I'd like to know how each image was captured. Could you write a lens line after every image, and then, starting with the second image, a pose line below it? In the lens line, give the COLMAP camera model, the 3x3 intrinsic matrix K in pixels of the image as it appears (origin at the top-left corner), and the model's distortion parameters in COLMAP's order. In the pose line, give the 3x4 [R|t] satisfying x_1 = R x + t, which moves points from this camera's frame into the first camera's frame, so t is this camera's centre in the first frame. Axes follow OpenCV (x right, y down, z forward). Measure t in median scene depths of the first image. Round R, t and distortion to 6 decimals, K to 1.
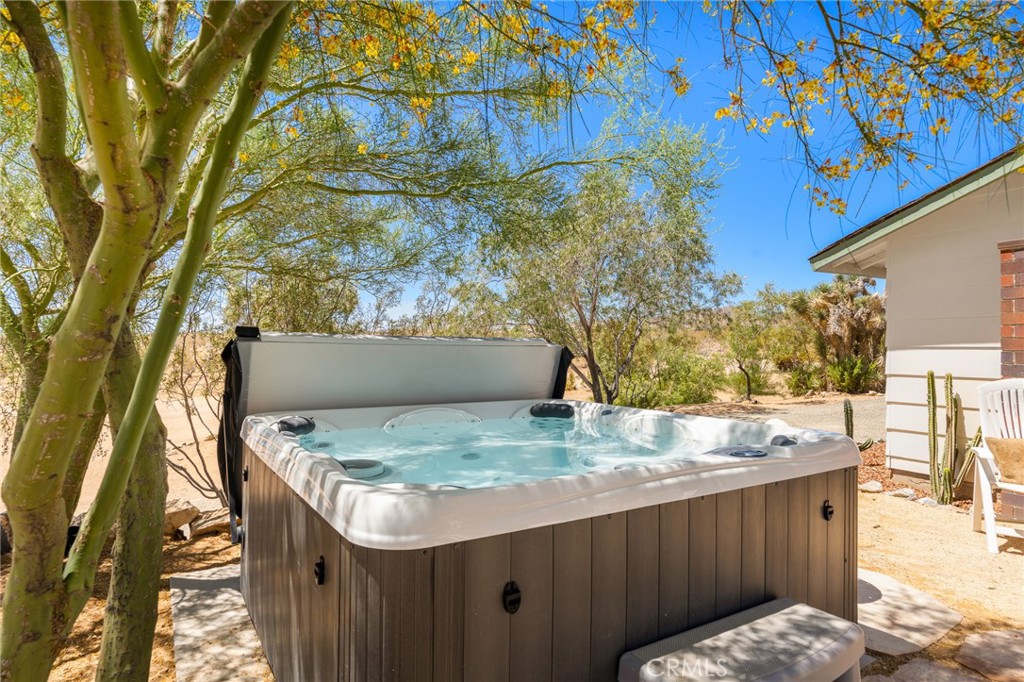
lens RADIAL K [[594.2, 0, 512.4], [0, 594.2, 342.9], [0, 0, 1]] dist [-0.014665, 0.002760]
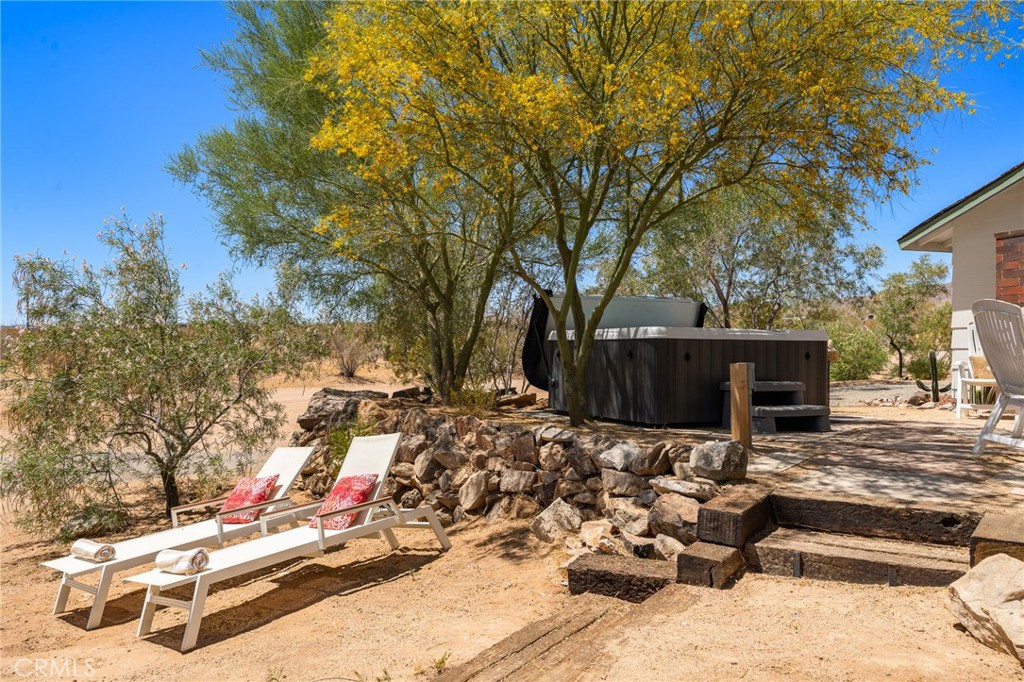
lens RADIAL K [[822.3, 0, 510.7], [0, 822.3, 338.9], [0, 0, 1]] dist [0.003632, -0.000006]
pose [[0.990047, -0.001747, -0.140723, -0.039952], [0.002265, 0.999991, 0.003525, 0.032799], [0.140716, -0.003809, 0.990043, -0.459479]]
